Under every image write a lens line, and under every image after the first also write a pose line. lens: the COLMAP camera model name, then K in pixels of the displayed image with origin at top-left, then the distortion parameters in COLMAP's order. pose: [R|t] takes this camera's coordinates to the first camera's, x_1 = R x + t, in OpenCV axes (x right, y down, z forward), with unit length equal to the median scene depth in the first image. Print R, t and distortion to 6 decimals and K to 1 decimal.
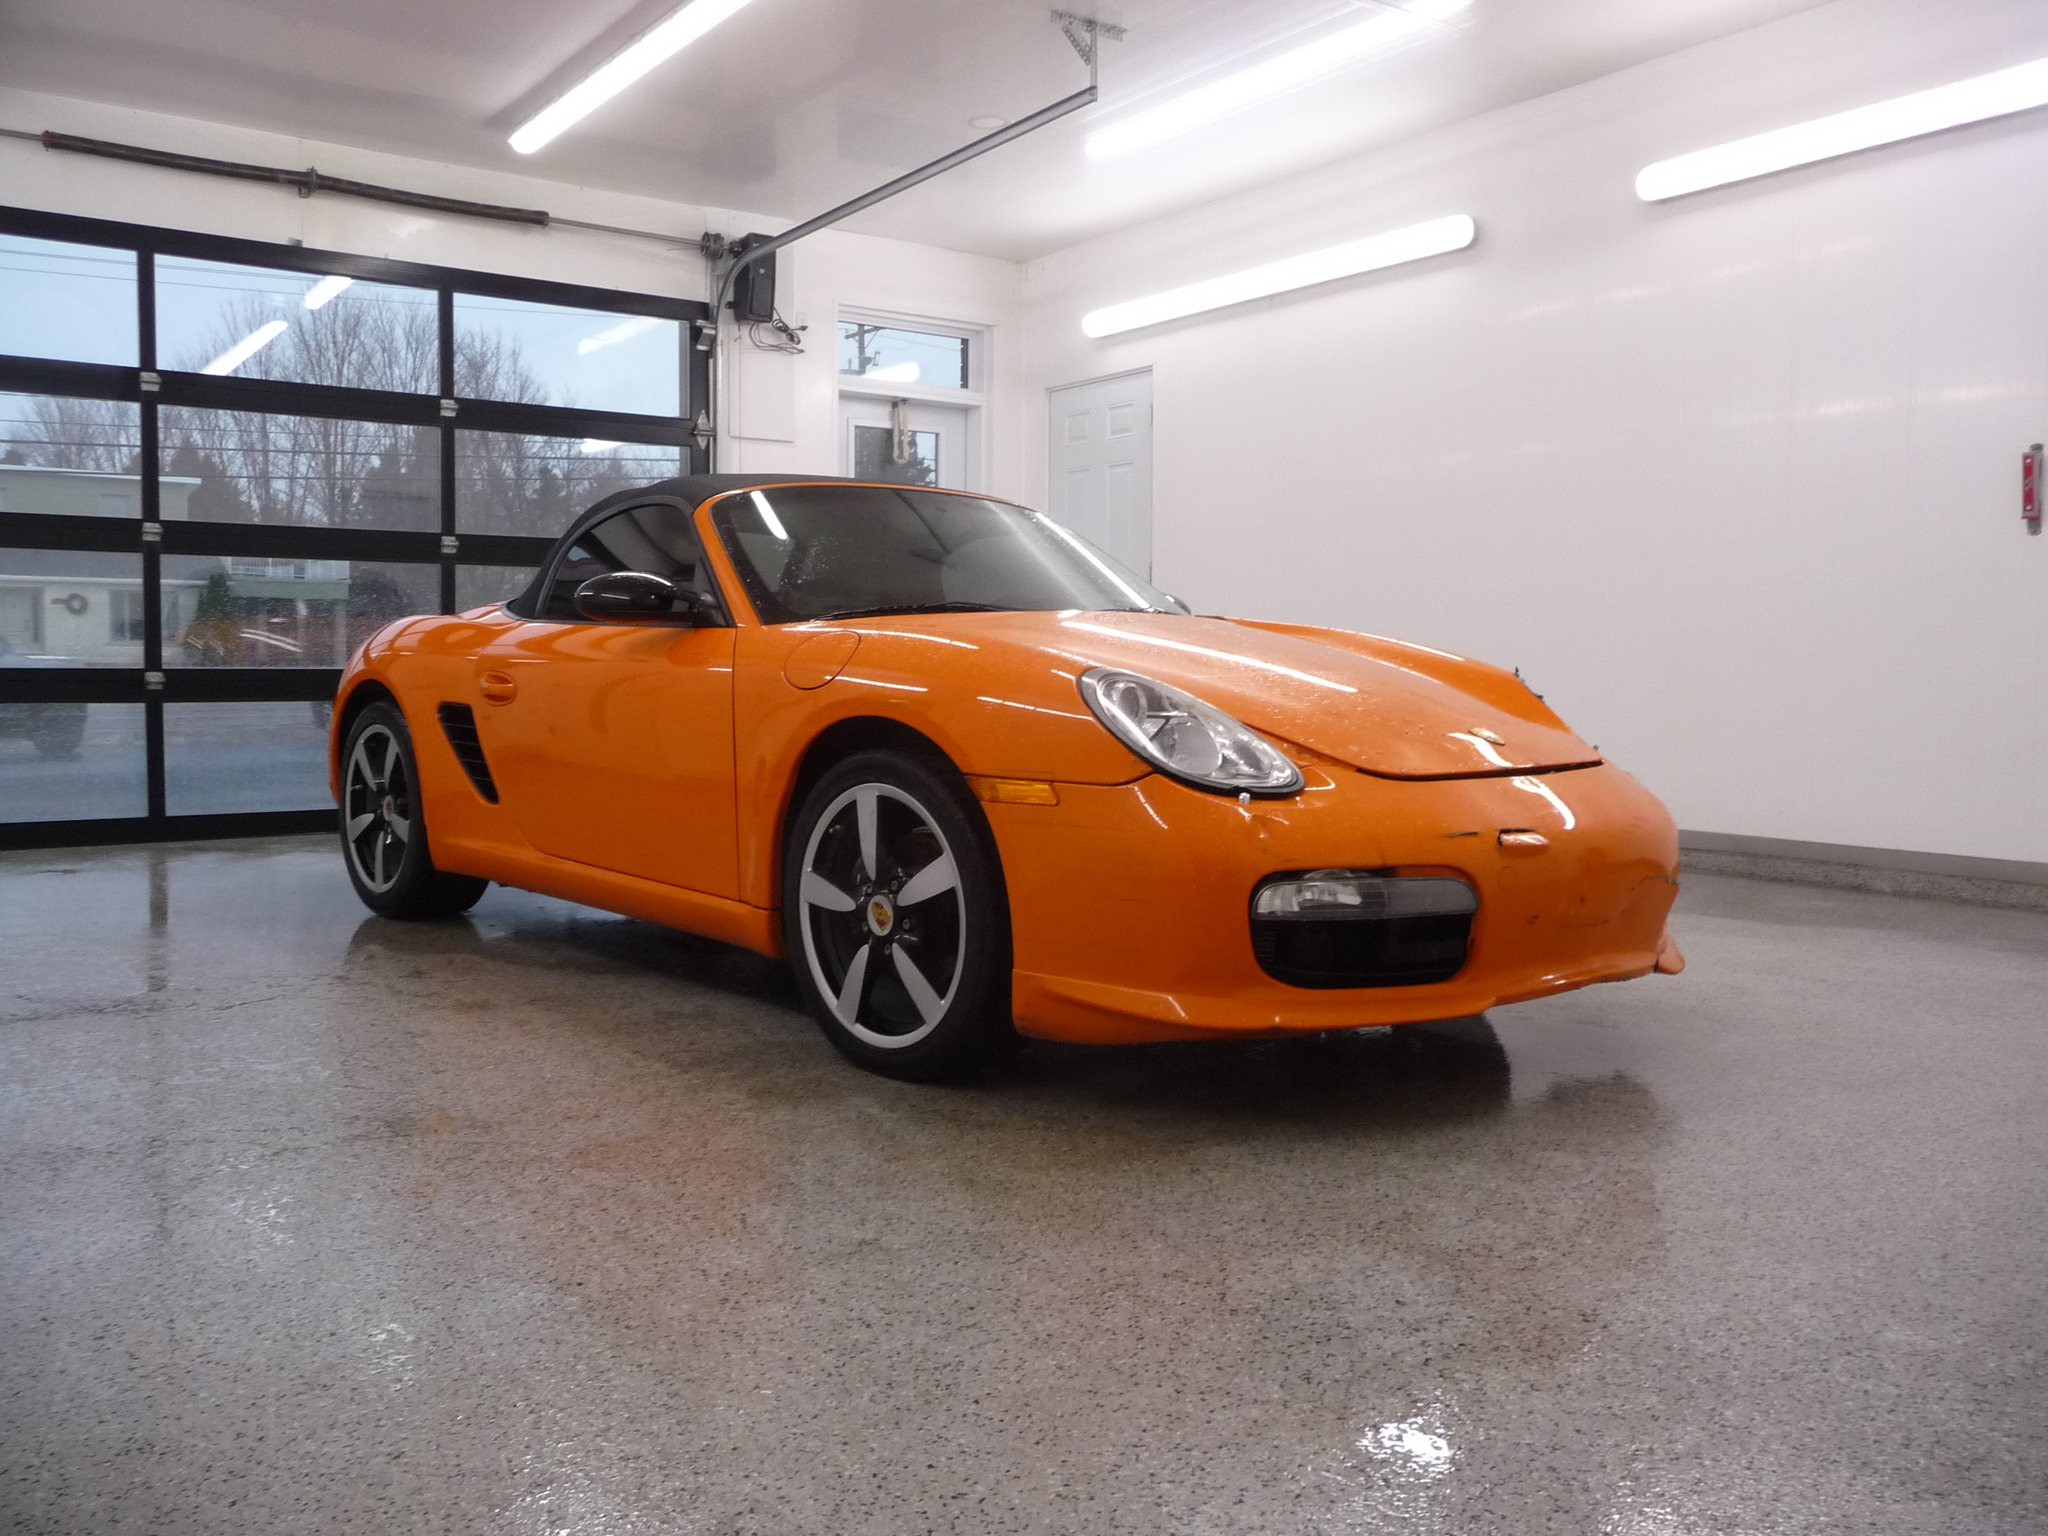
lens RADIAL K [[1690.6, 0, 1028.7], [0, 1690.6, 781.5], [0, 0, 1]] dist [-0.038609, 0.035904]
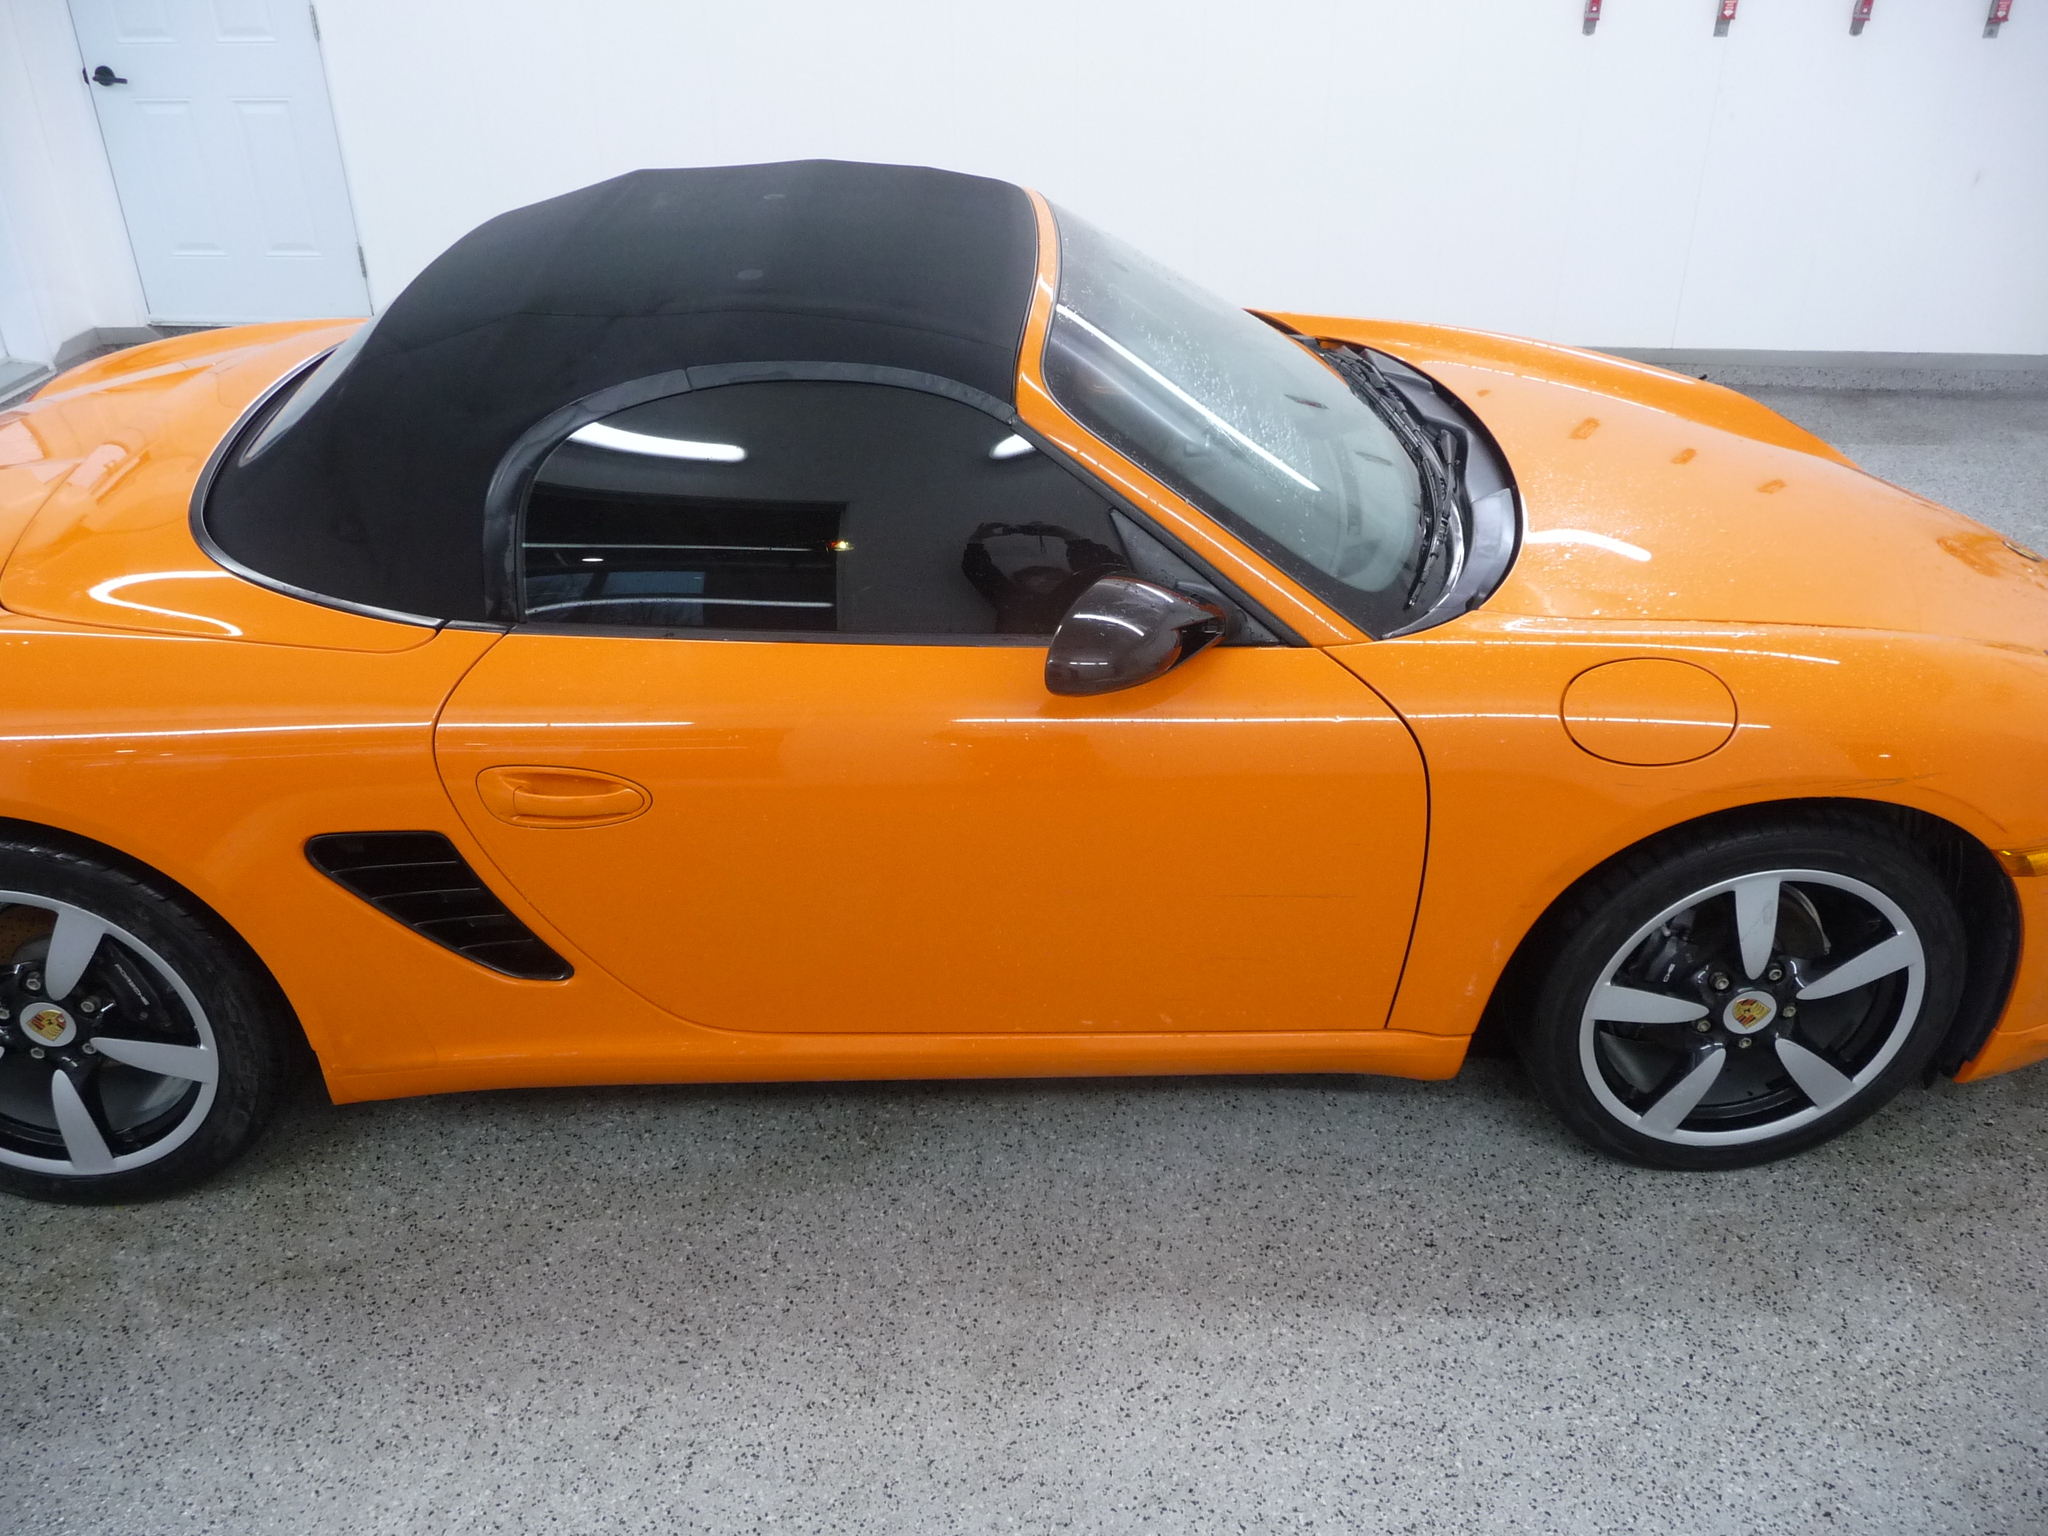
lens RADIAL K [[1690.6, 0, 1021.3], [0, 1690.6, 759.2], [0, 0, 1]] dist [-0.038609, 0.035904]
pose [[0.654392, -0.388416, 0.648771, -0.477575], [0.072534, 0.886274, 0.457446, -0.249392], [-0.752669, -0.252291, 0.608144, 0.518063]]
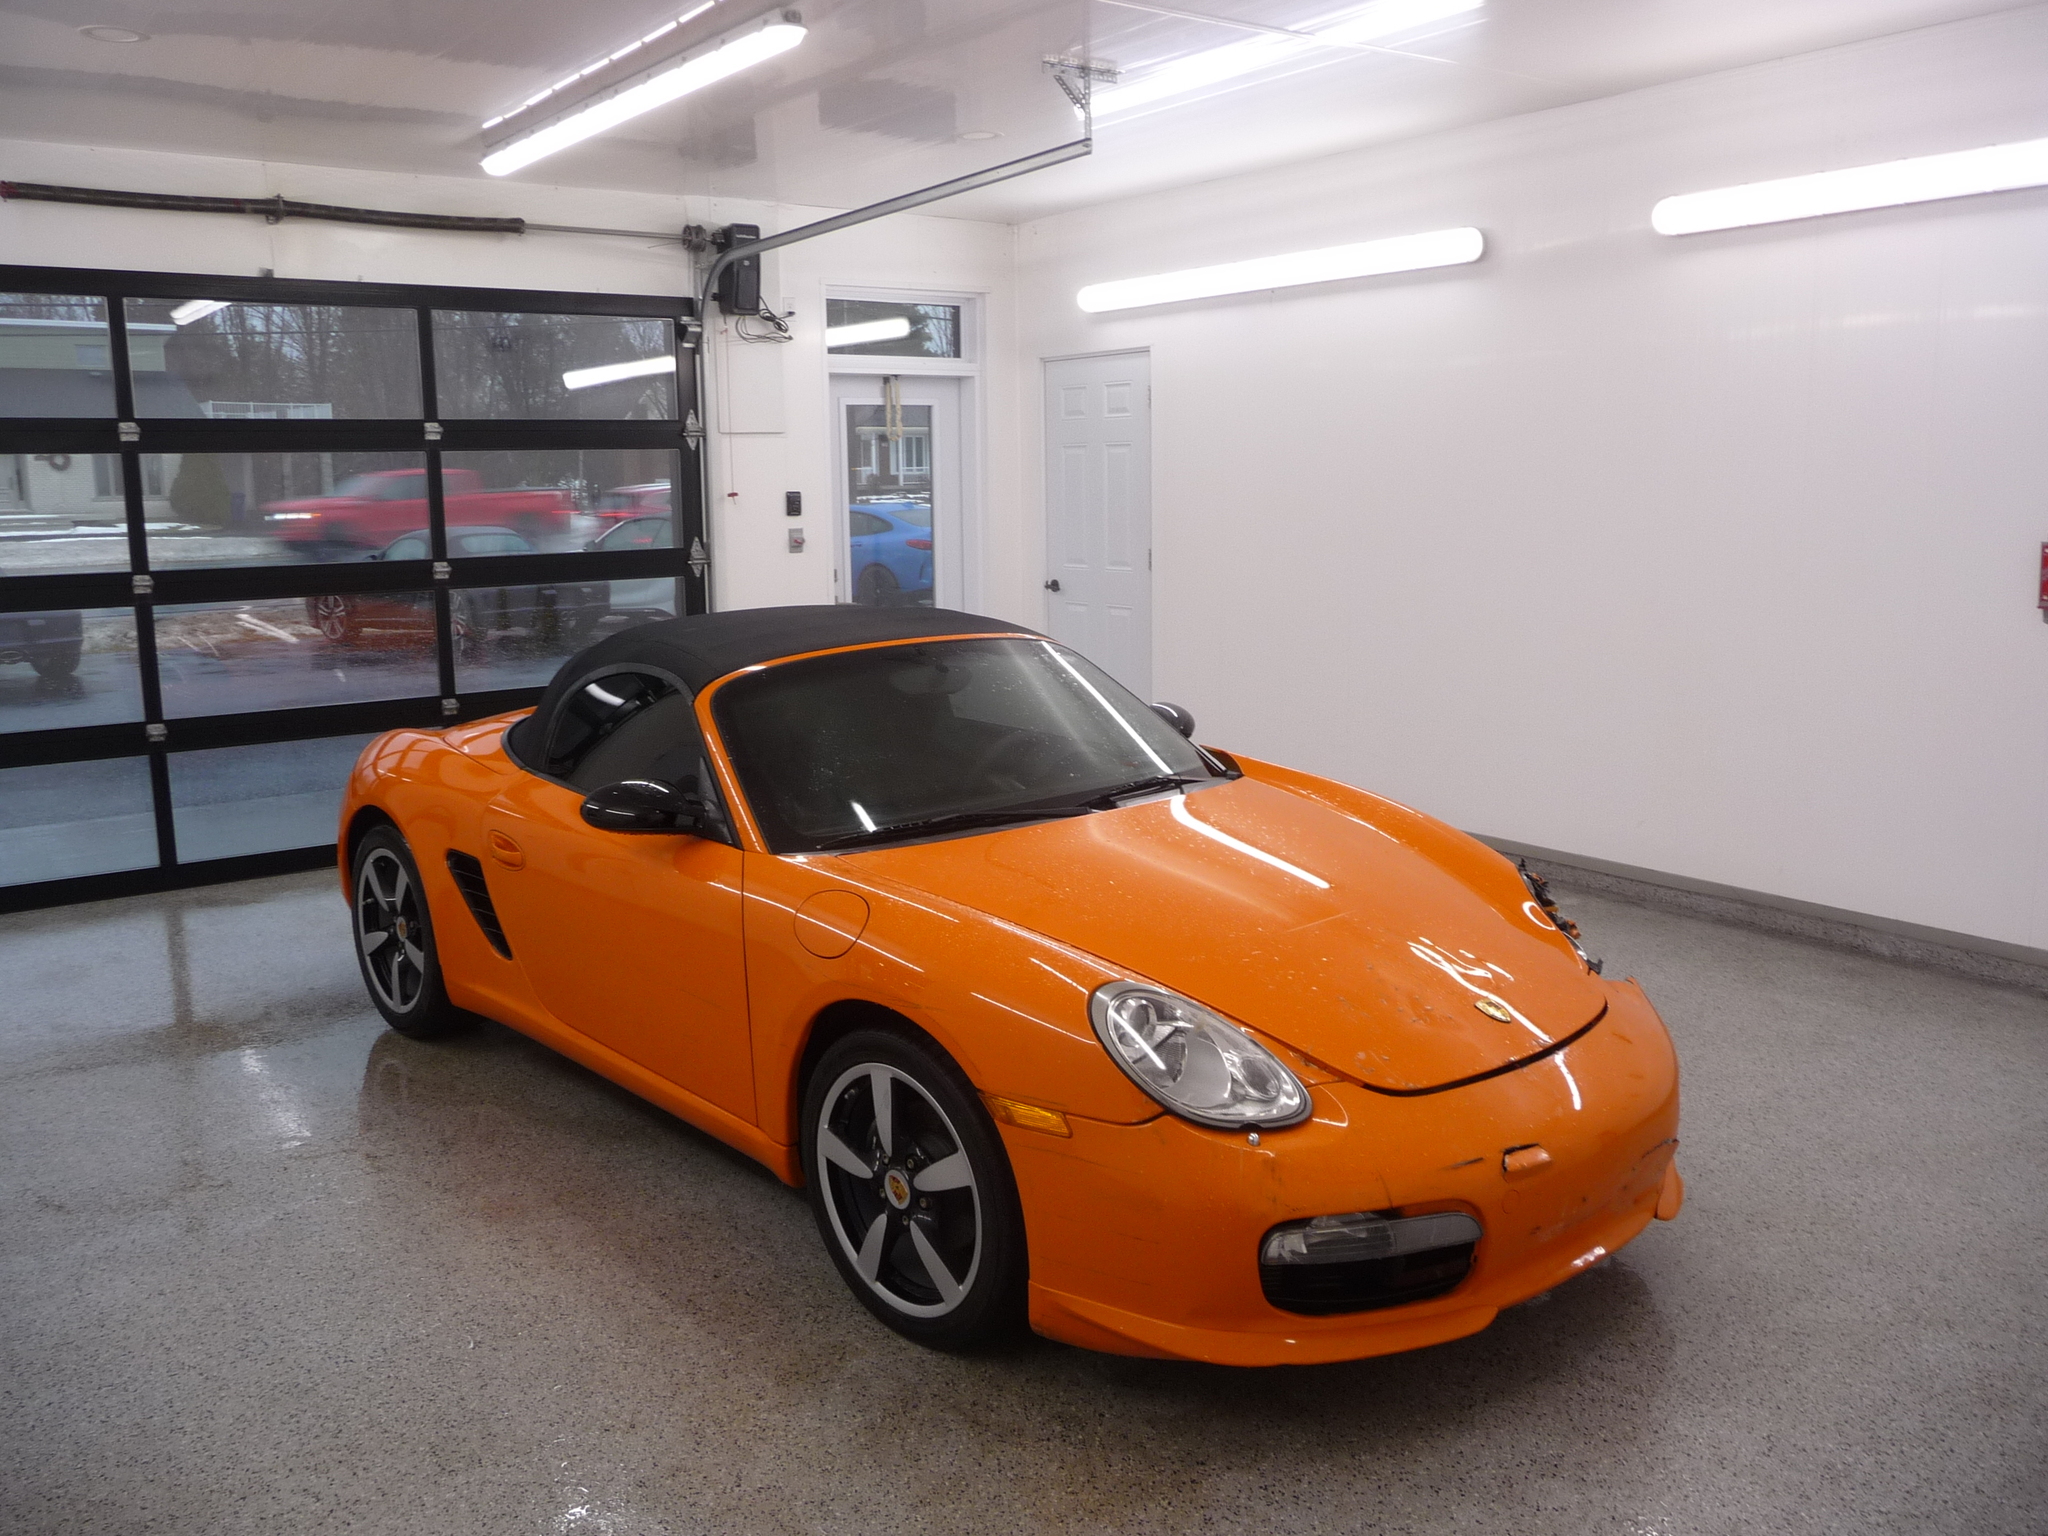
lens RADIAL K [[1690.6, 0, 1014.8], [0, 1690.6, 785.9], [0, 0, 1]] dist [-0.038609, 0.035904]
pose [[0.999816, -0.017573, -0.007628, -0.002729], [0.018311, 0.993650, 0.111019, -0.175427], [0.005628, -0.111138, 0.993789, 0.006417]]
